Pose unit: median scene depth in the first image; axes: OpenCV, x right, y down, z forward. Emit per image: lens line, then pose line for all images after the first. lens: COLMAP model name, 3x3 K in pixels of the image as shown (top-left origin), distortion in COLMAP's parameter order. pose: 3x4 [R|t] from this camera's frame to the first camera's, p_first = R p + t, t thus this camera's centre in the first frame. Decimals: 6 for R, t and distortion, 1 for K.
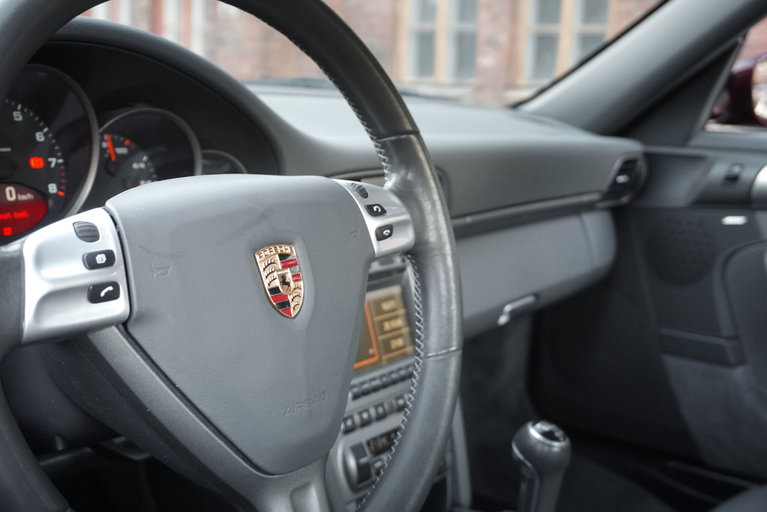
lens RADIAL K [[986.3, 0, 434.5], [0, 986.3, 242.9], [0, 0, 1]] dist [0.008008, 0.000000]
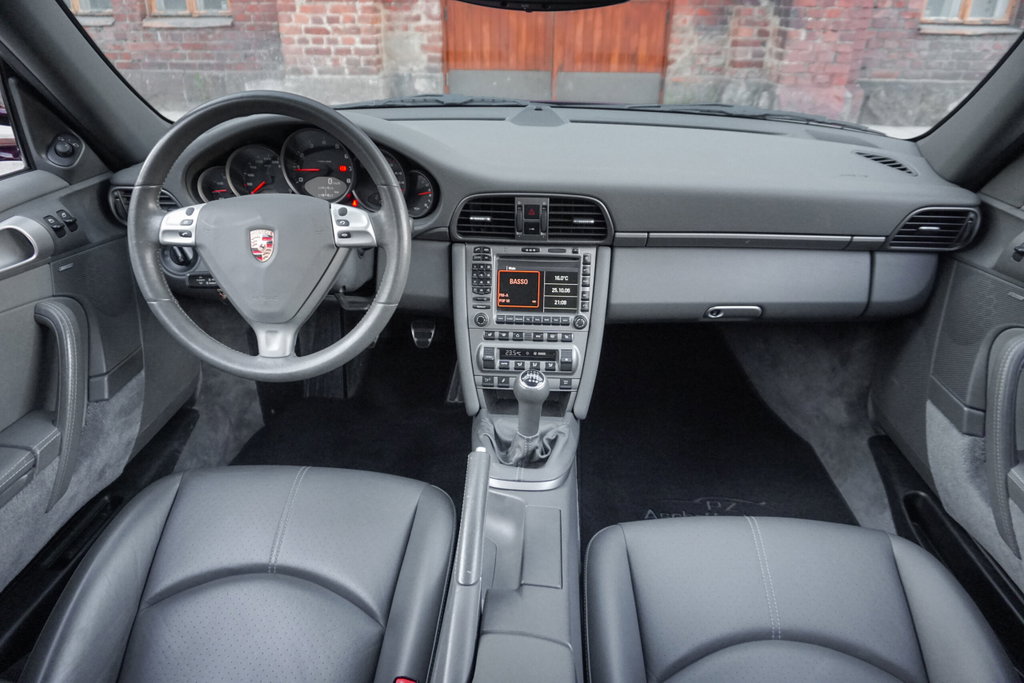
lens RADIAL K [[679.4, 0, 507.1], [0, 679.4, 335.8], [0, 0, 1]] dist [-0.027549, 0.009801]
pose [[0.517455, 0.339227, -0.785599, 1.451902], [-0.128112, 0.938430, 0.320836, -0.343605], [0.846066, -0.065374, 0.529055, 0.624982]]
